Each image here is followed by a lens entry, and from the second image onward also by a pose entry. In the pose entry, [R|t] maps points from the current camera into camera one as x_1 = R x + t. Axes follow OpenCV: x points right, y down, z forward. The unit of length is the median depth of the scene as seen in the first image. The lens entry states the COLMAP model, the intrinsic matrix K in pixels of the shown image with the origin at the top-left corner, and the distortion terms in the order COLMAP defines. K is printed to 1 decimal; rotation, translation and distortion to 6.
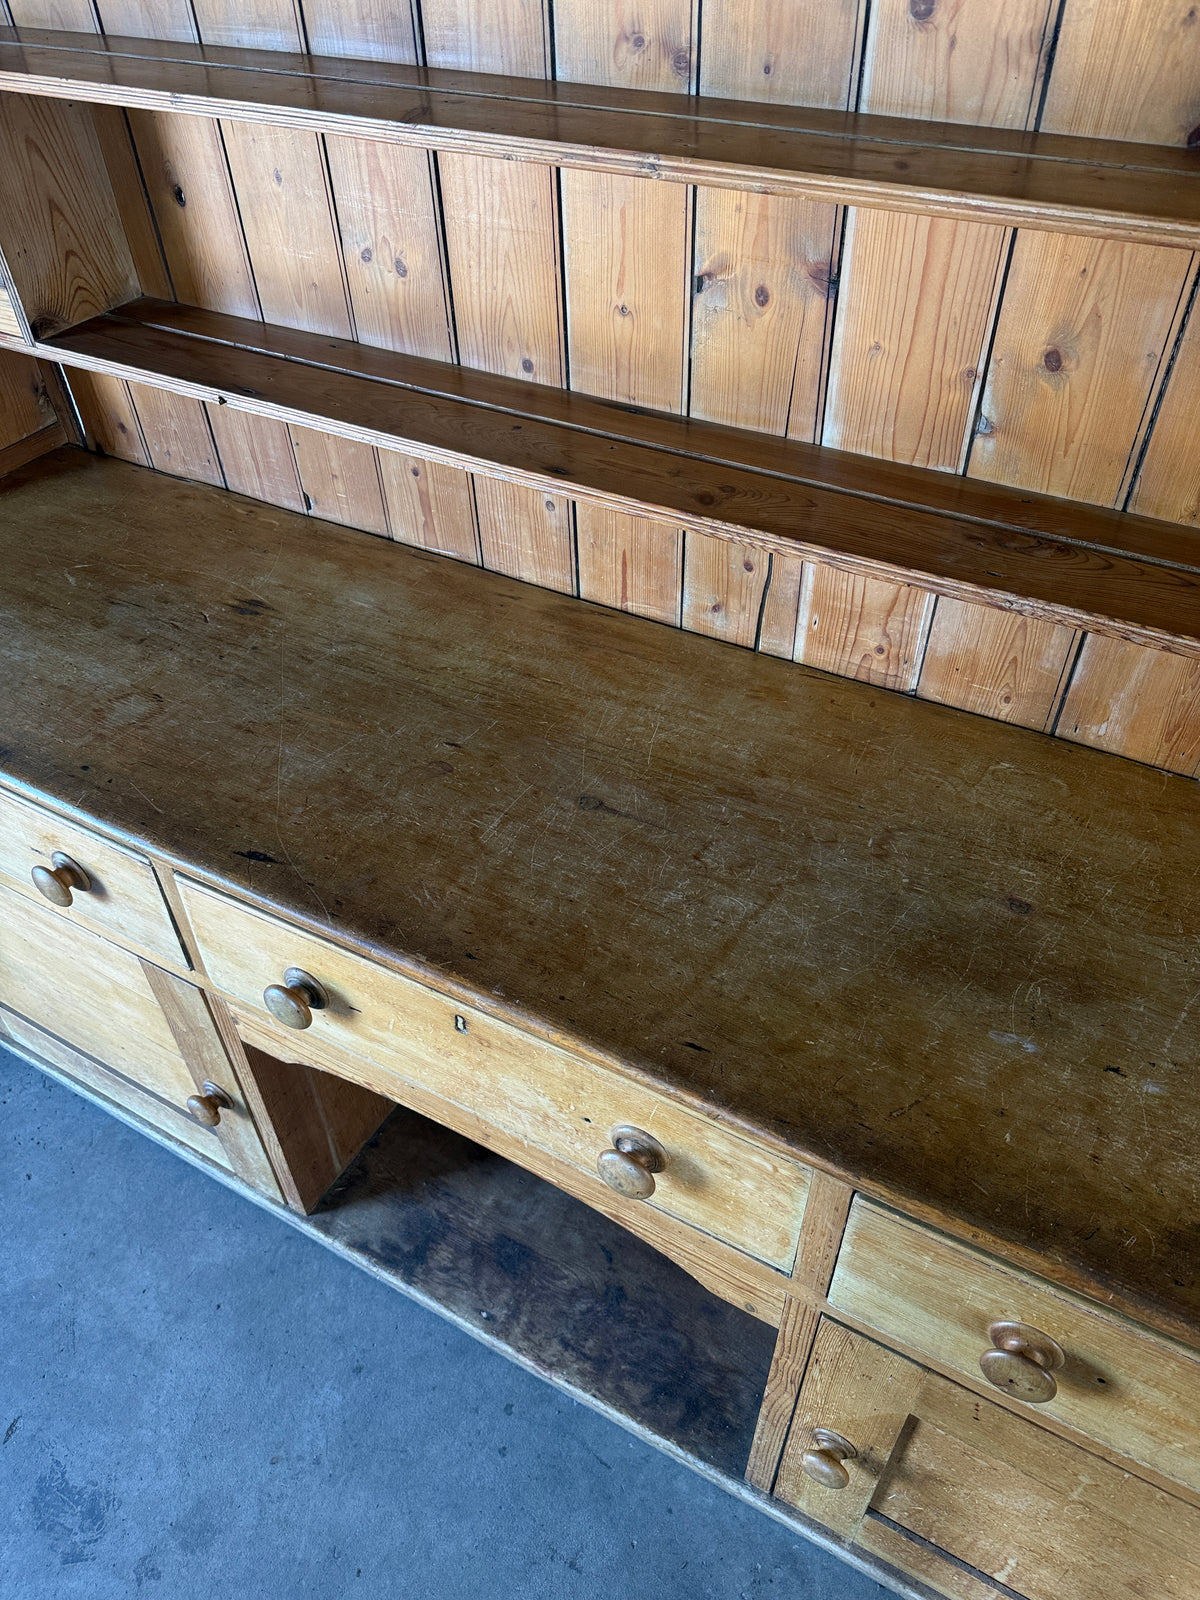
lens RADIAL K [[1129.6, 0, 604.5], [0, 1129.6, 806.4], [0, 0, 1]] dist [0.060099, -0.087202]
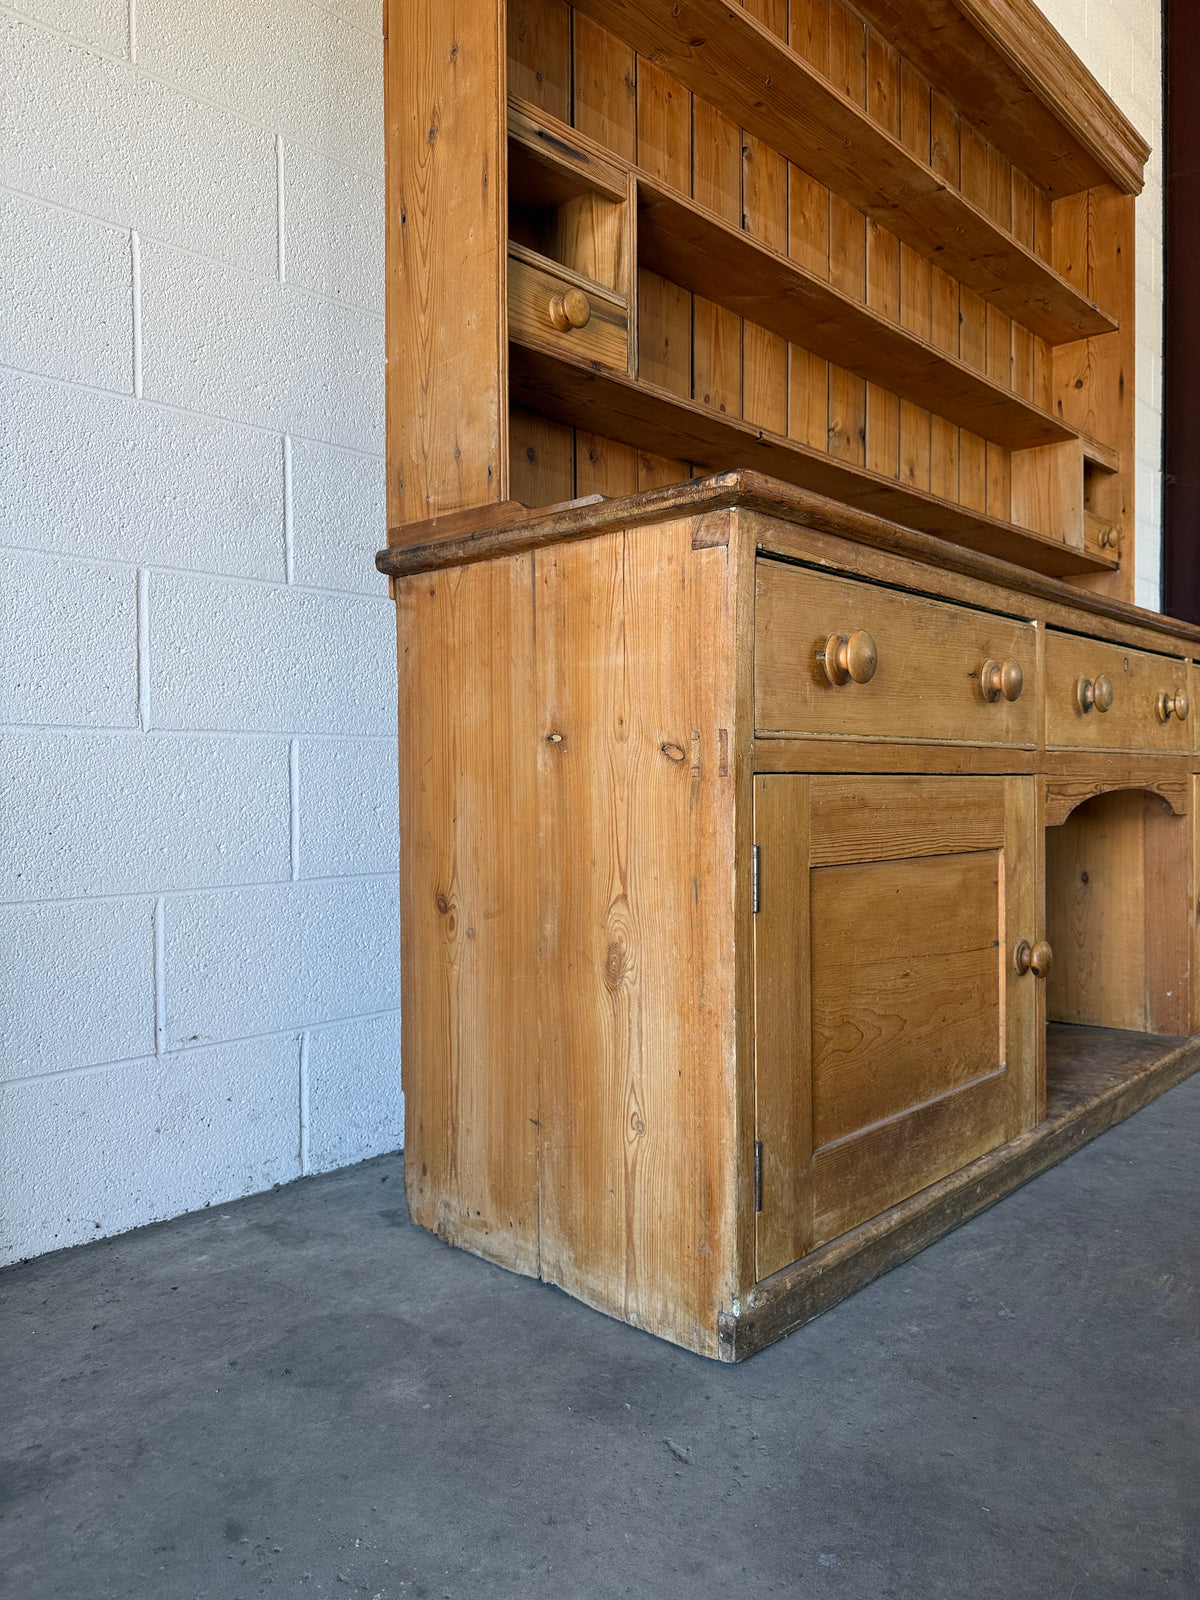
lens RADIAL K [[1129.6, 0, 604.5], [0, 1129.6, 806.4], [0, 0, 1]] dist [0.060099, -0.087202]
pose [[0.224446, -0.006711, 0.974463, -1.534618], [0.666060, 0.730992, -0.148377, 0.054954], [-0.711329, 0.682353, 0.168538, 1.059805]]
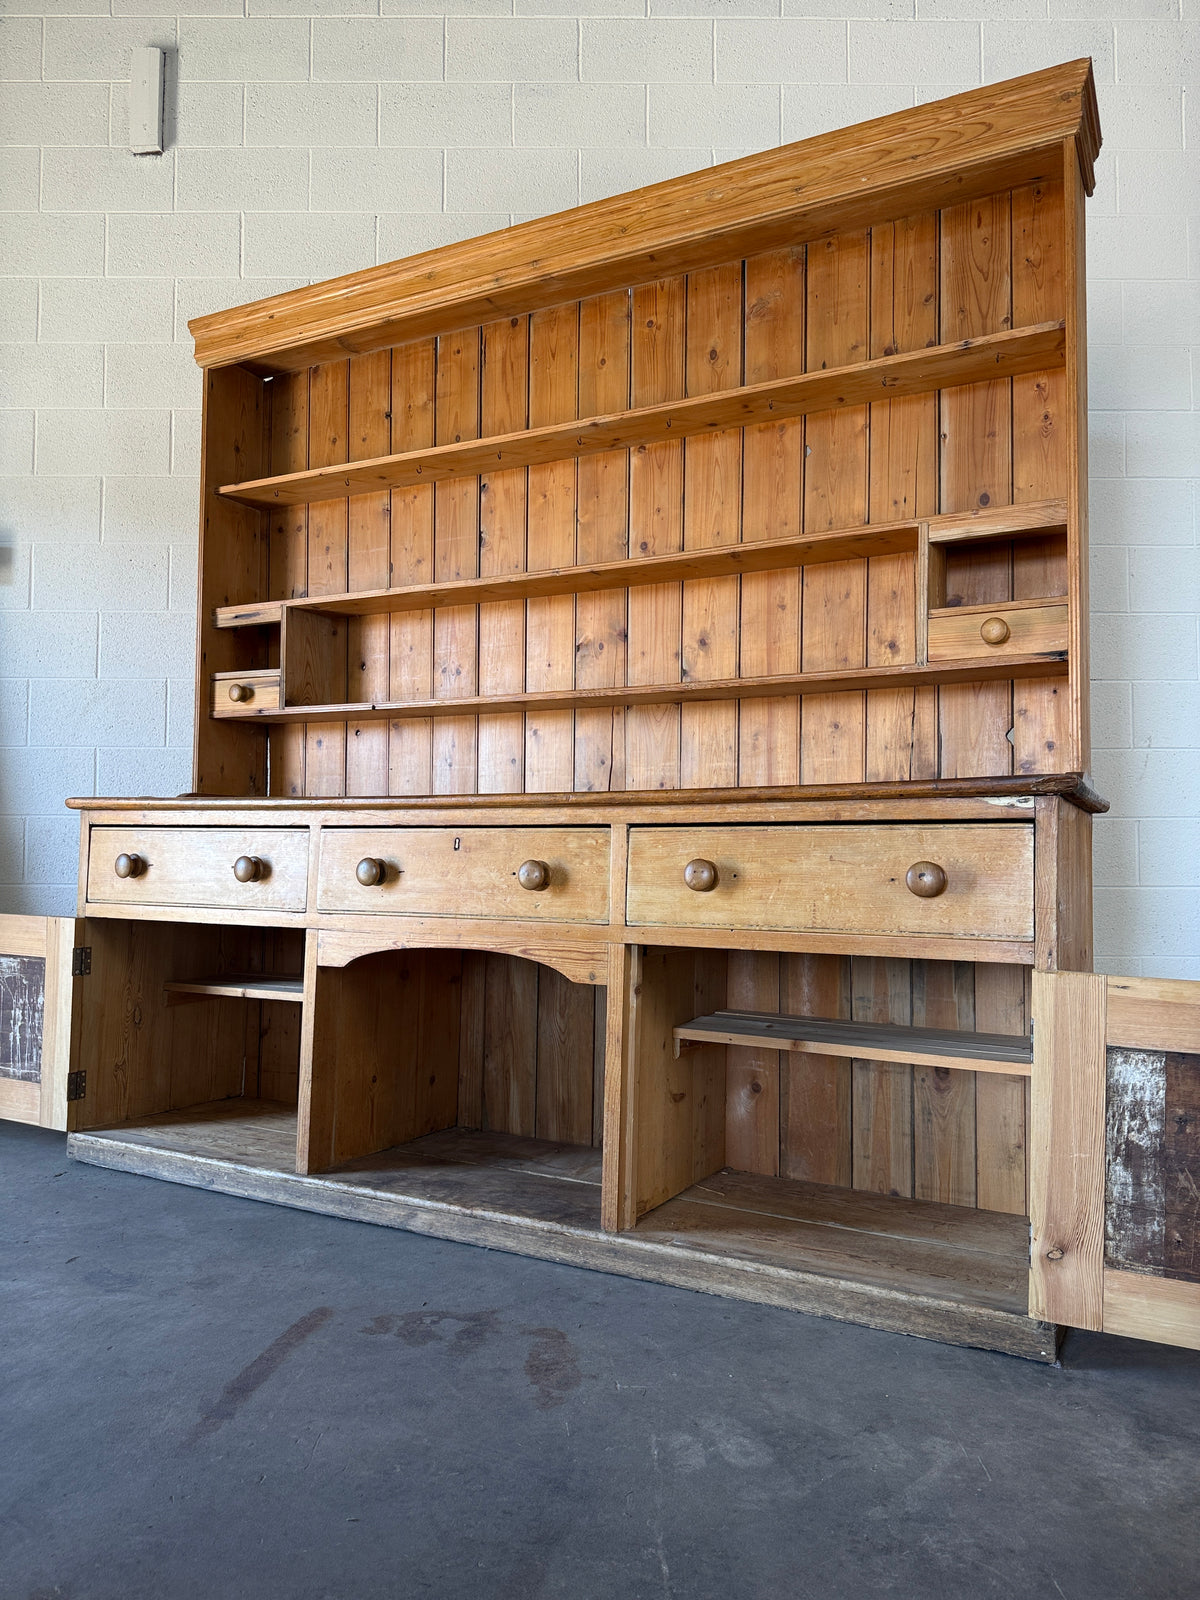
lens RADIAL K [[1129.6, 0, 604.5], [0, 1129.6, 806.4], [0, 0, 1]] dist [0.060099, -0.087202]
pose [[0.999235, 0.032809, 0.021301, 0.076212], [-0.007588, 0.696782, -0.717243, 1.225005], [-0.038374, 0.716532, 0.696498, -0.395351]]
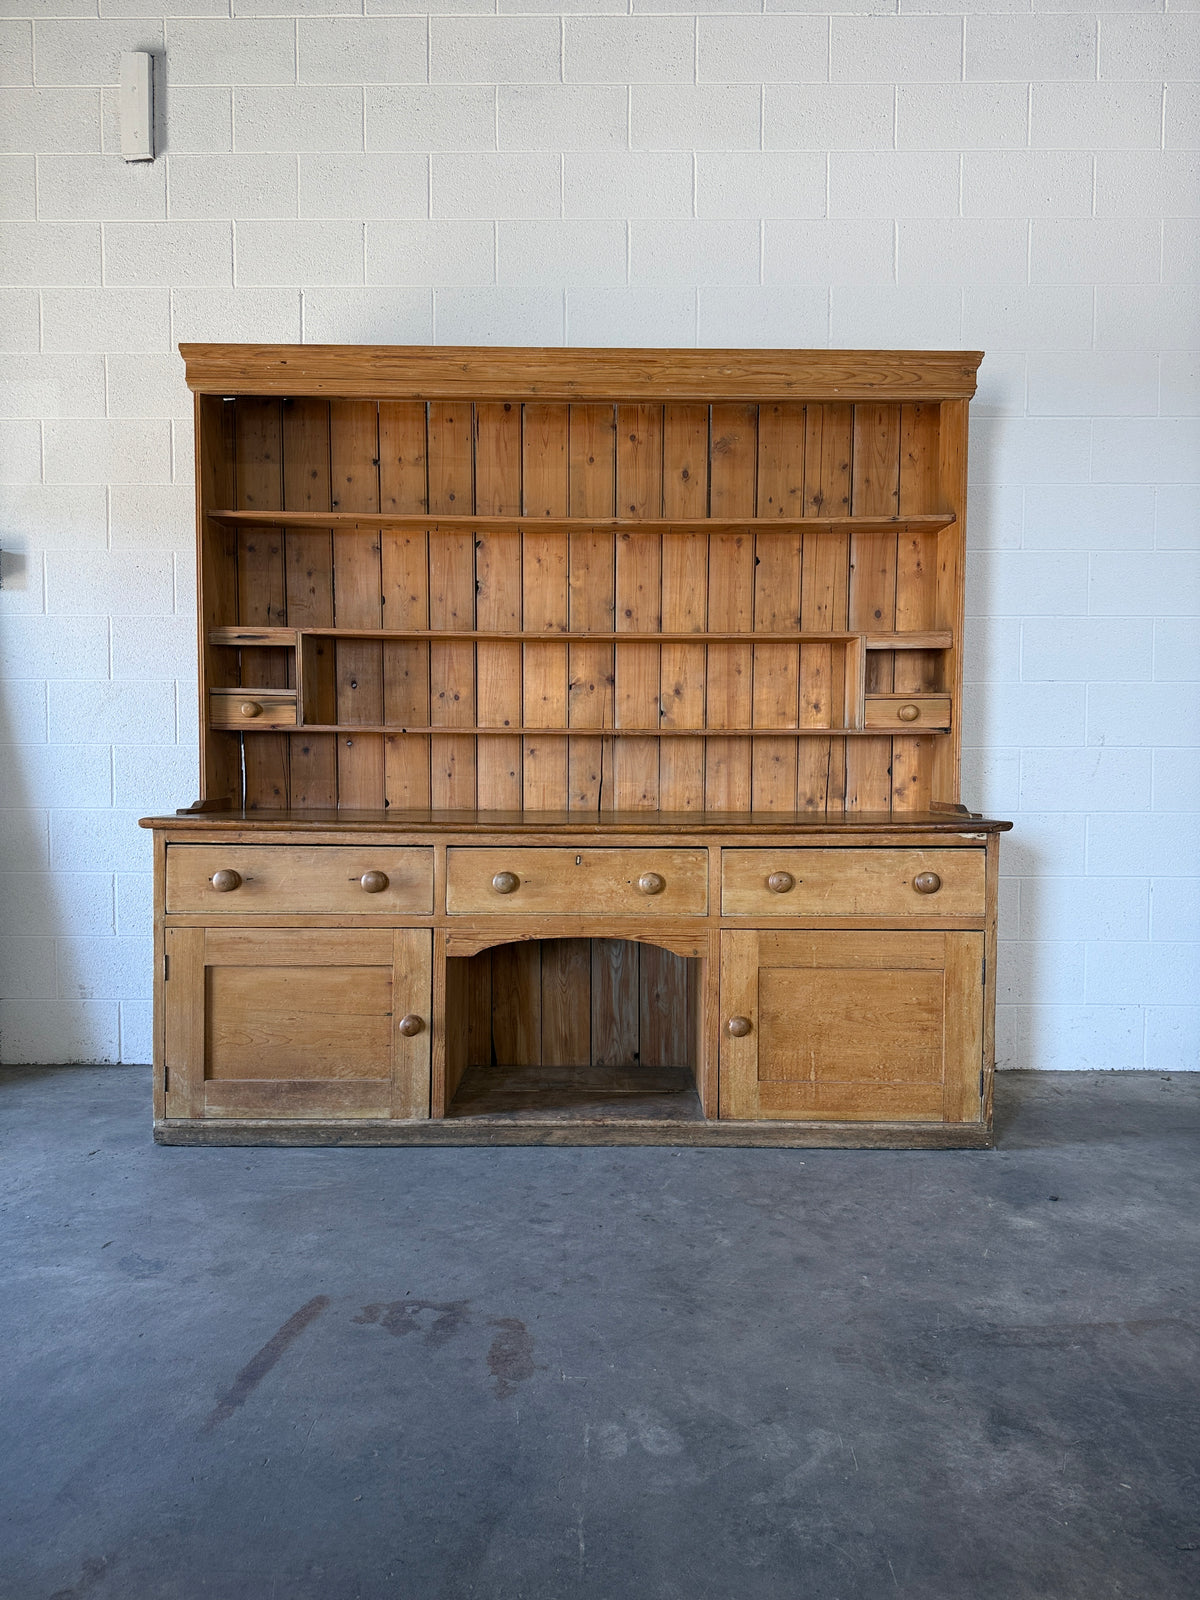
lens RADIAL K [[1125.4, 0, 612.6], [0, 1125.4, 809.1], [0, 0, 1]] dist [0.122061, -0.214005]
pose [[0.867793, -0.000689, 0.496925, -1.076824], [0.323057, 0.760621, -0.563108, 1.266416], [-0.377584, 0.649196, 0.660284, -0.726178]]
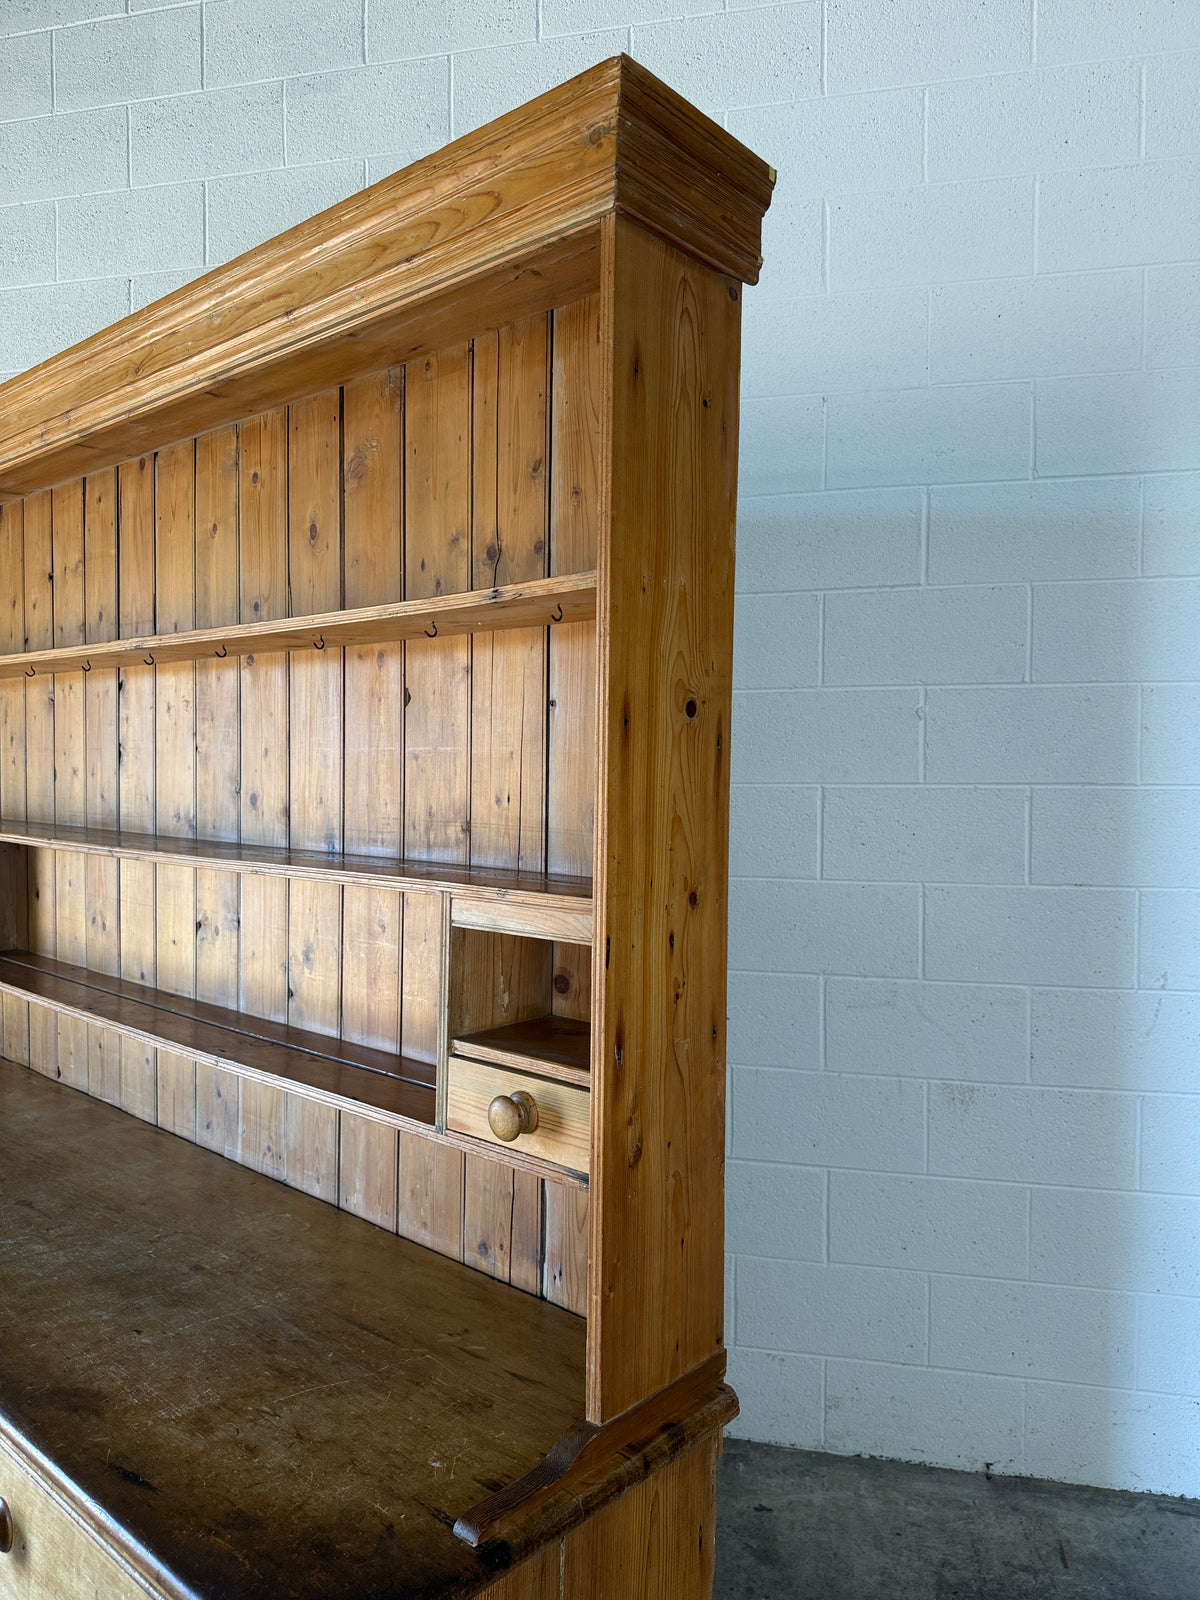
lens RADIAL K [[1139.7, 0, 605.7], [0, 1139.7, 807.7], [0, 0, 1]] dist [0.023989, -0.032165]
pose [[0.976719, 0.040106, -0.210738, 0.844850], [-0.168682, 0.750511, -0.638968, 0.360477], [0.132535, 0.659640, 0.739804, -0.318631]]
